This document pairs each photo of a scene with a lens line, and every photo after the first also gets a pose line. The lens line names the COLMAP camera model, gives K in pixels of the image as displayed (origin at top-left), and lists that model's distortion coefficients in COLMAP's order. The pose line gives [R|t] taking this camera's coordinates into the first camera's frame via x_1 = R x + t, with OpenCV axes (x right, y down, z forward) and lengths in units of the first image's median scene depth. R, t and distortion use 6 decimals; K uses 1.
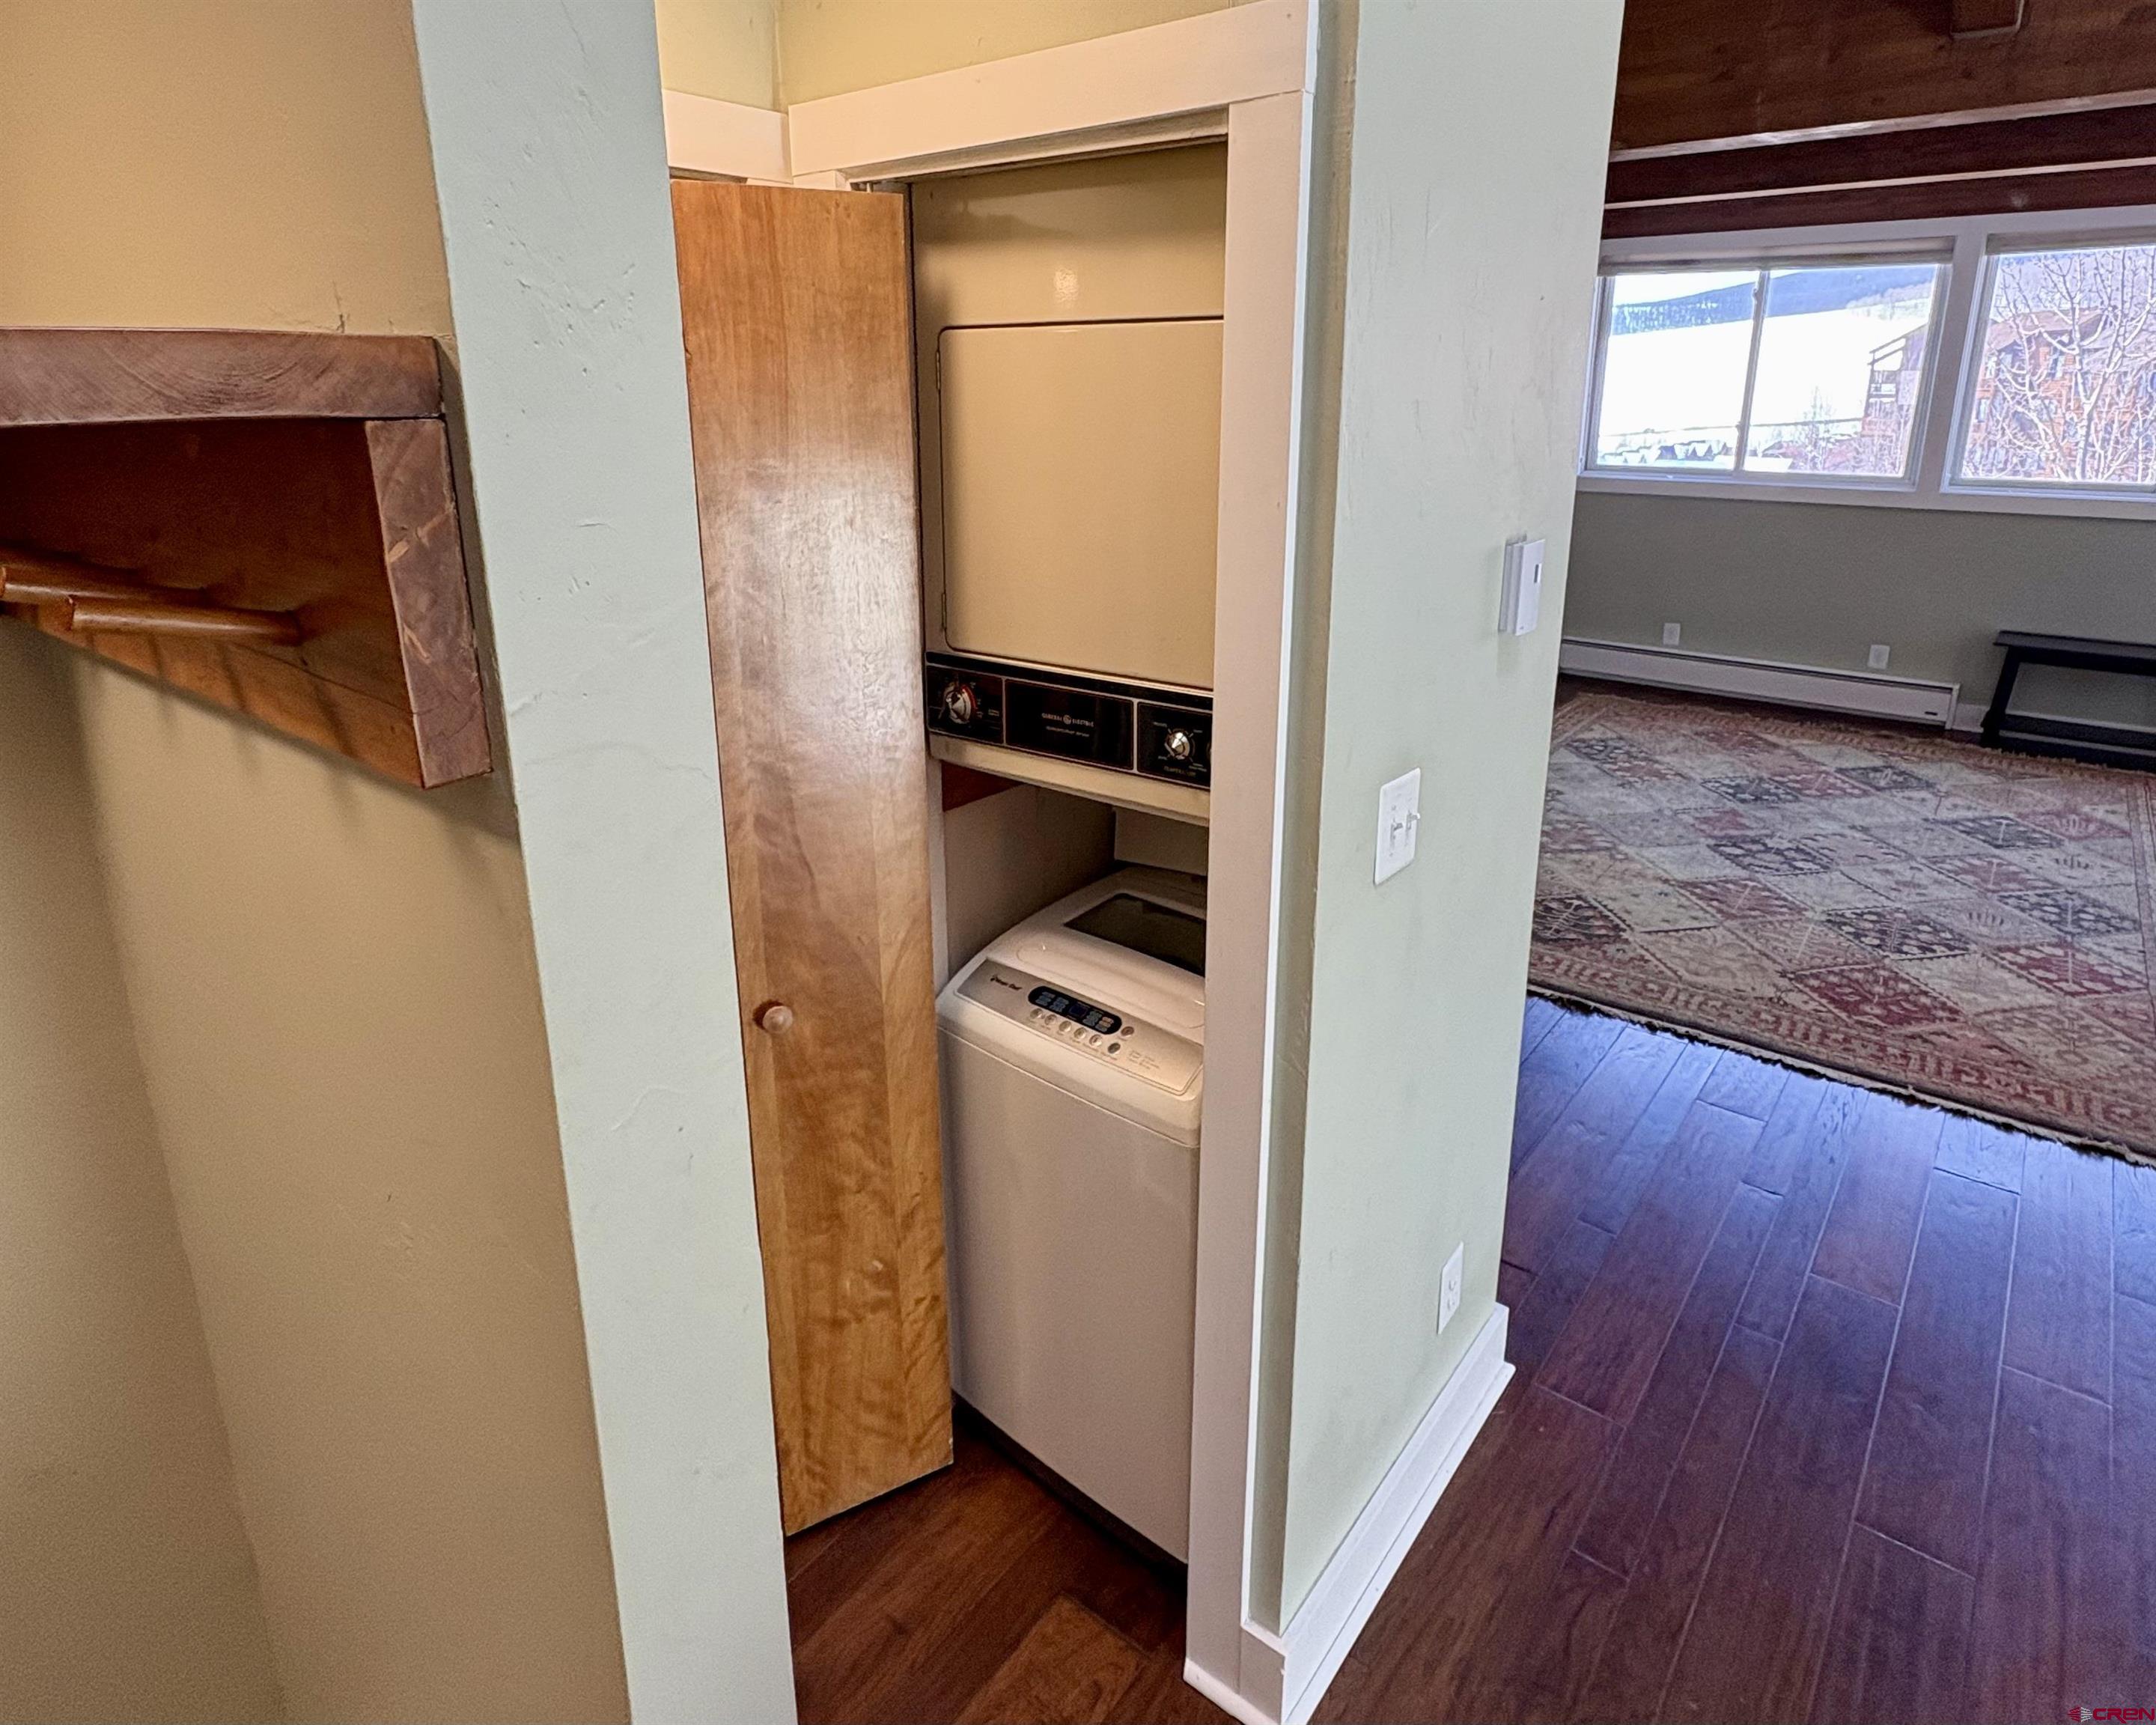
lens RADIAL K [[1241.0, 0, 1070.4], [0, 1241.0, 717.6], [0, 0, 1]] dist [-0.003295, -0.001593]
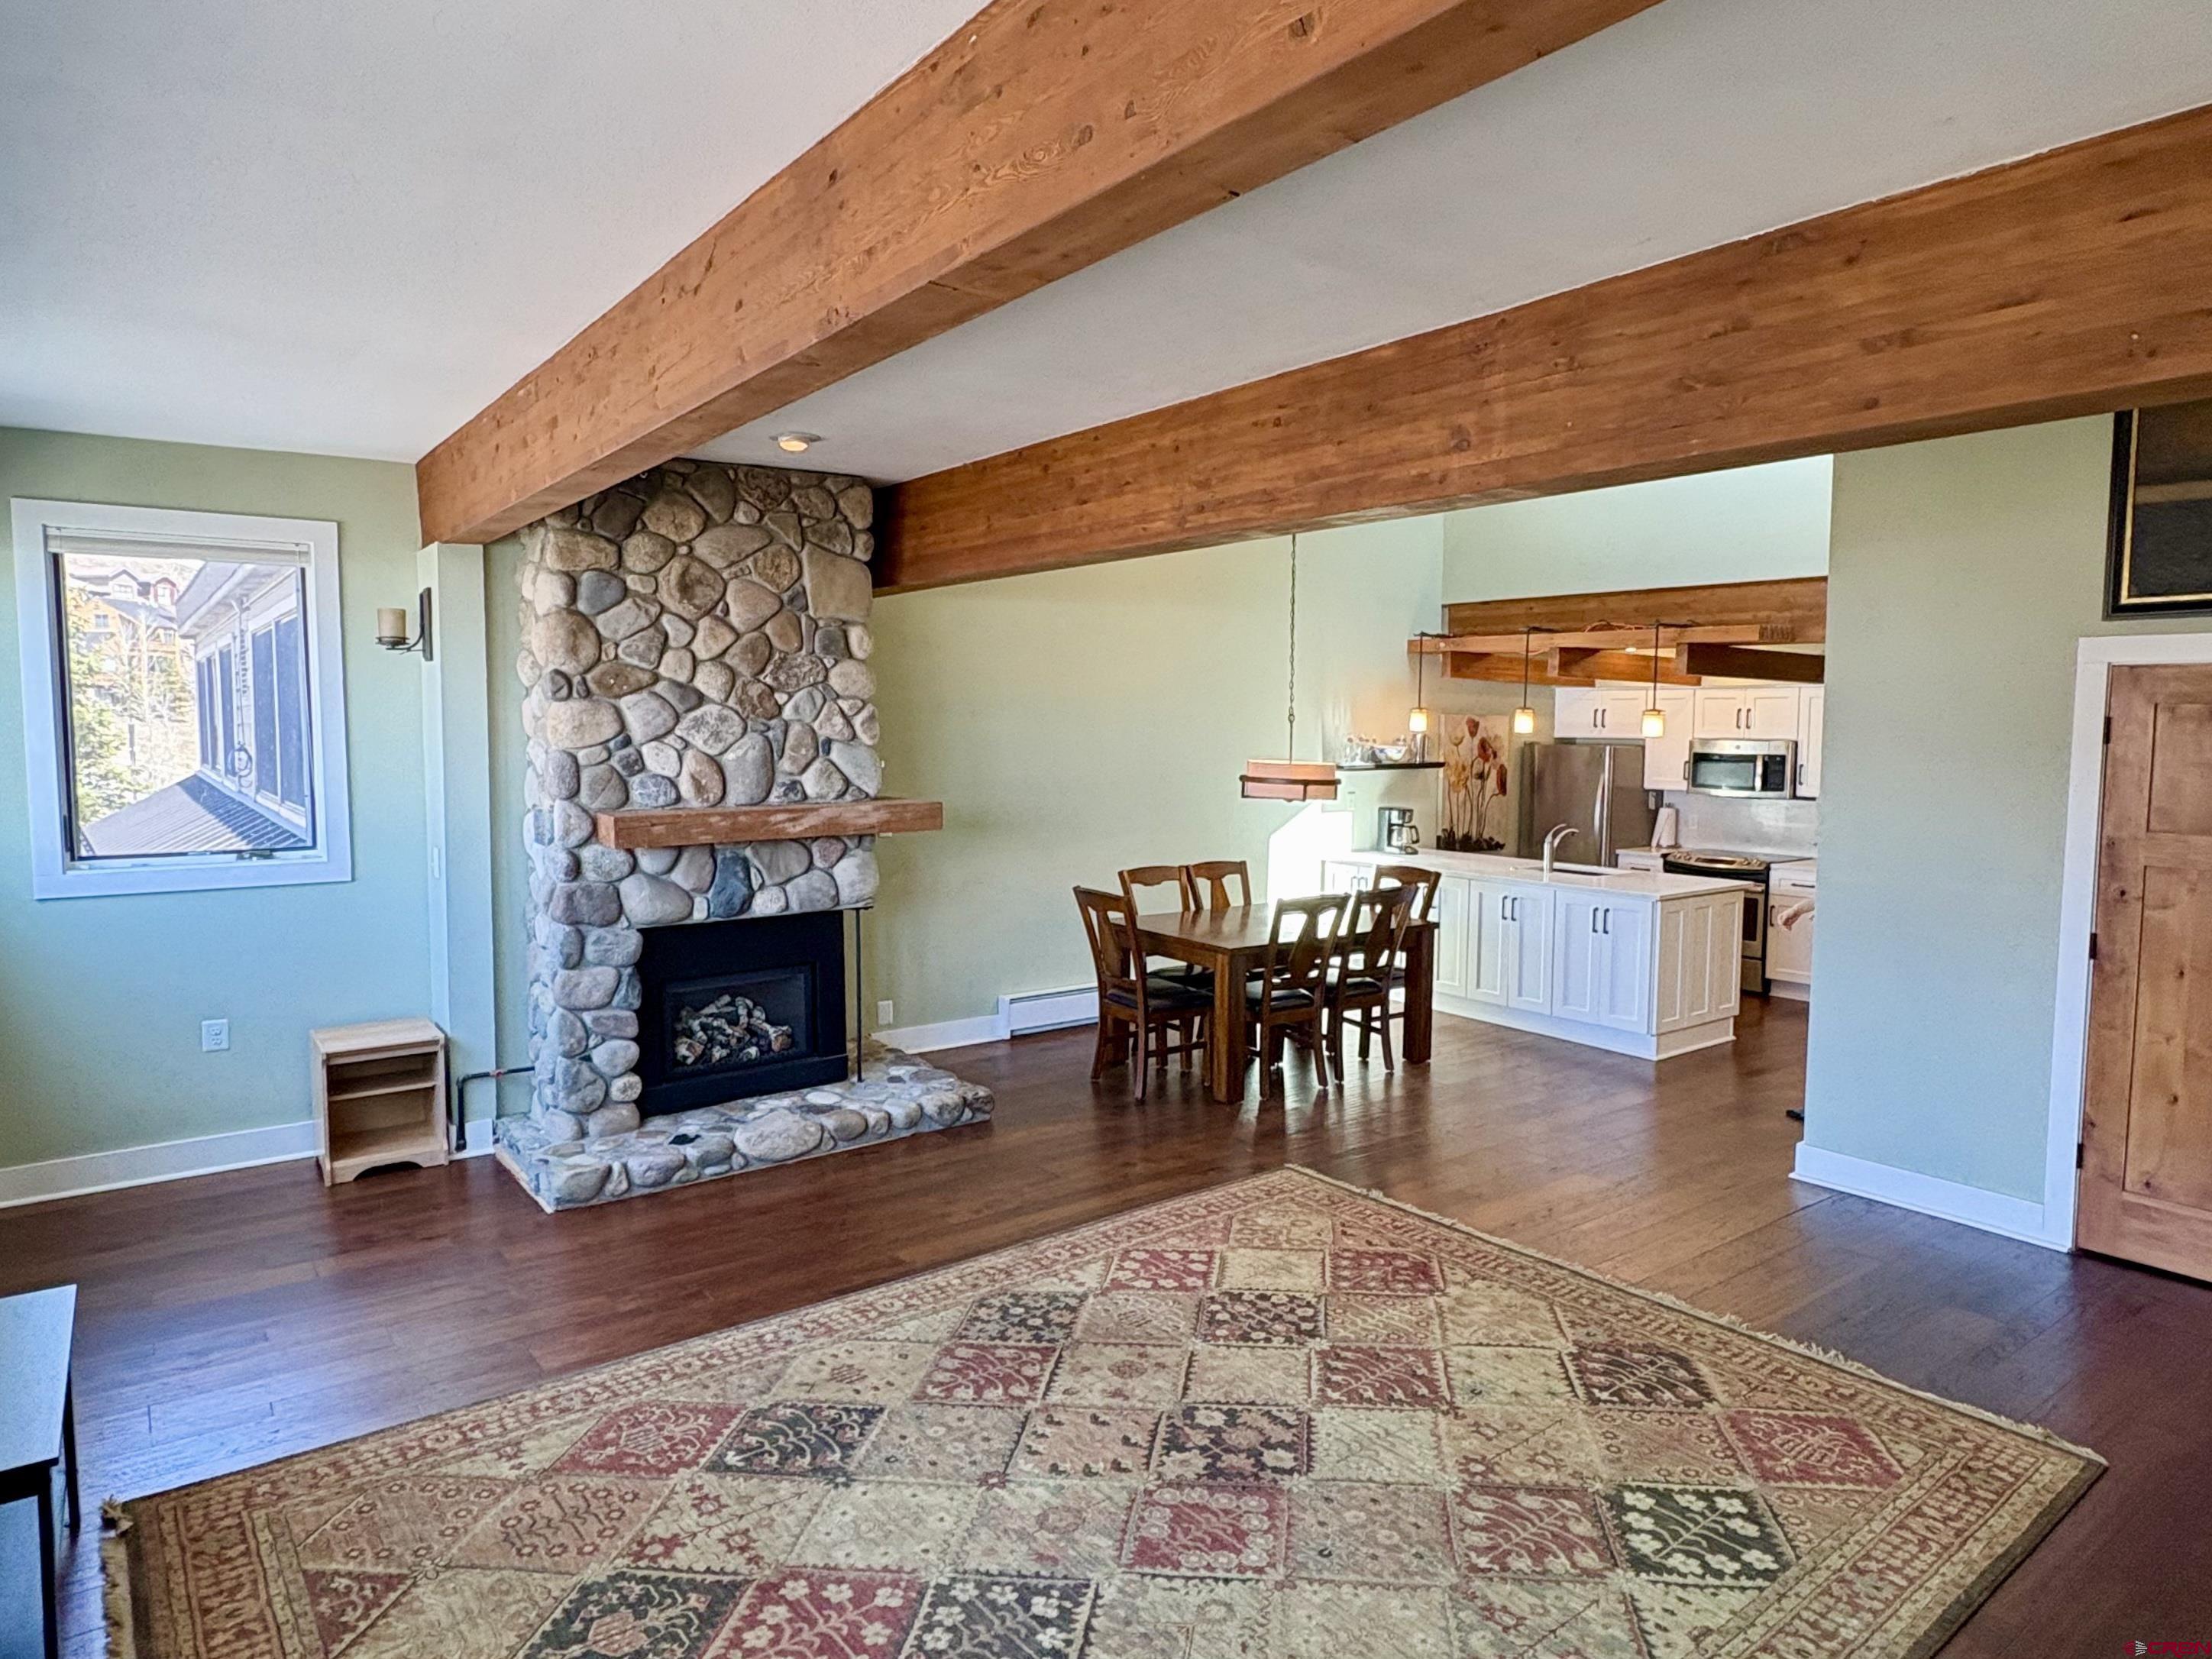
lens RADIAL K [[1344.5, 0, 1103.8], [0, 1344.5, 825.2], [0, 0, 1]] dist [-0.005081, 0.006375]
pose [[-0.970136, -0.017751, 0.241912, 0.545145], [0.062887, 0.944812, 0.321522, -0.503261], [-0.234268, 0.327133, -0.915479, 1.826978]]
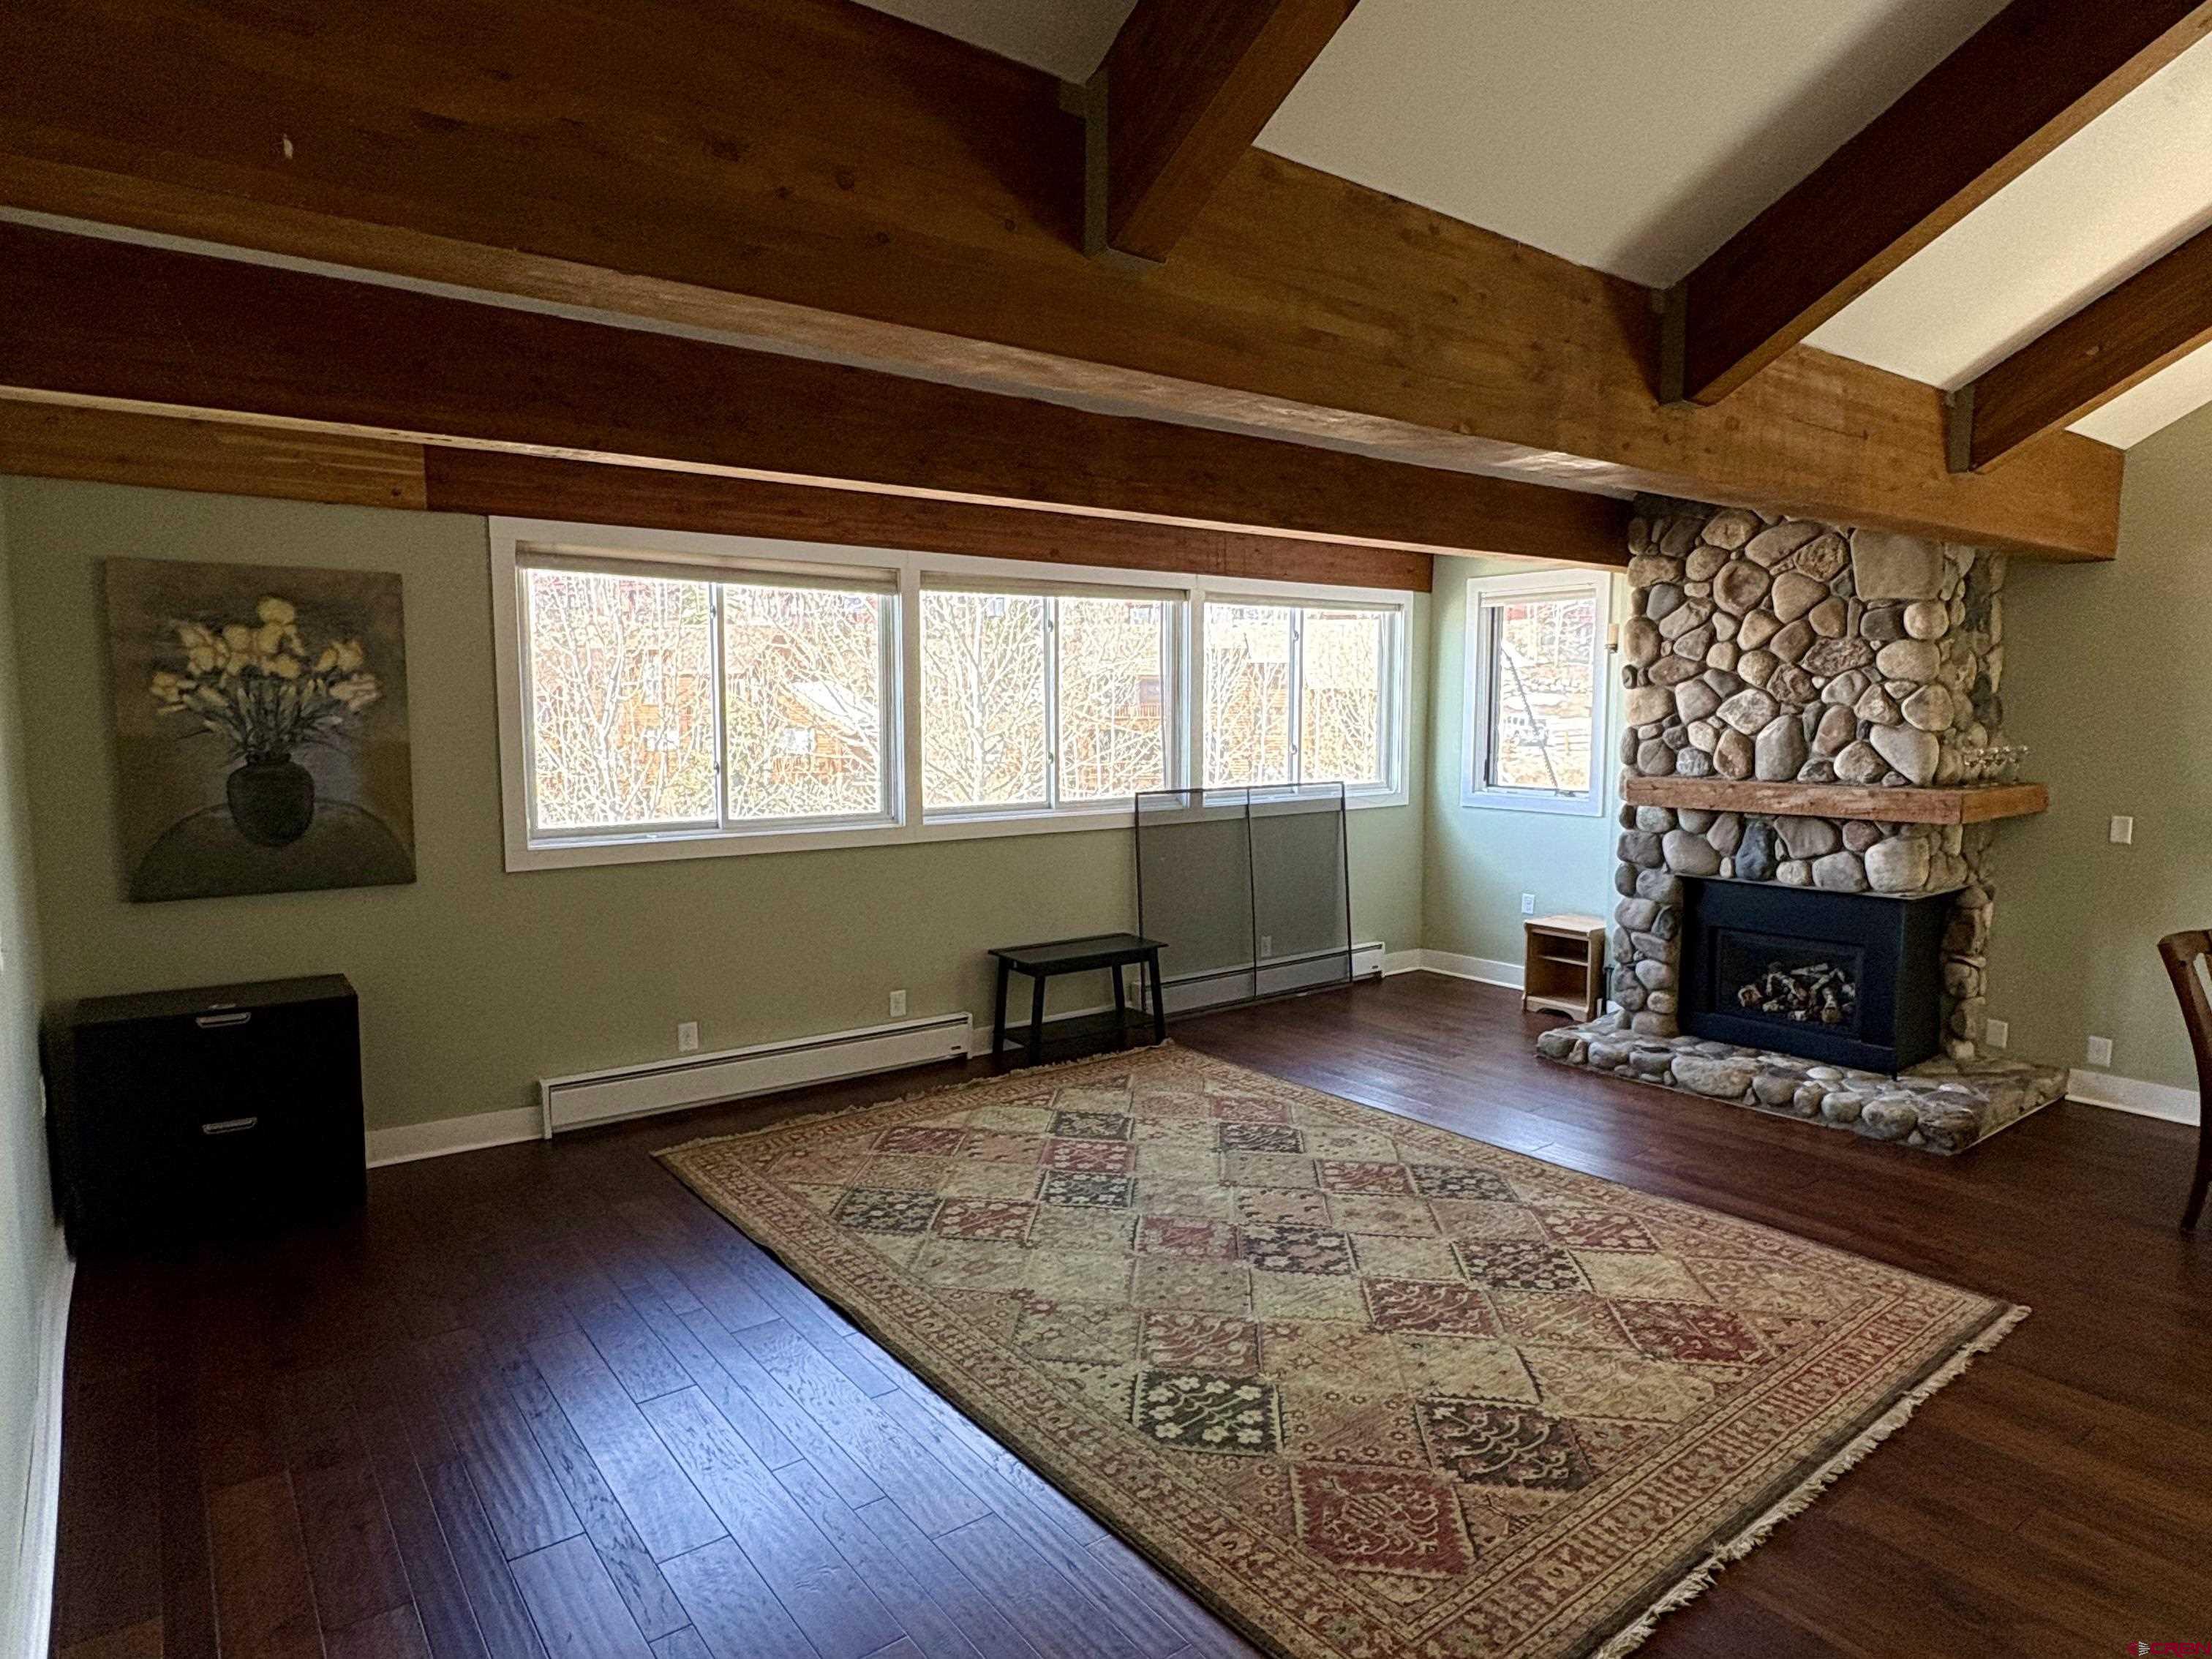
lens RADIAL K [[1284.5, 0, 1105.2], [0, 1284.5, 825.3], [0, 0, 1]] dist [-0.001946, 0.001539]
pose [[0.239492, -0.088731, 0.966835, -0.365076], [0.248879, 0.968153, 0.027203, -0.273720], [-0.938458, 0.234110, 0.253948, 0.969275]]
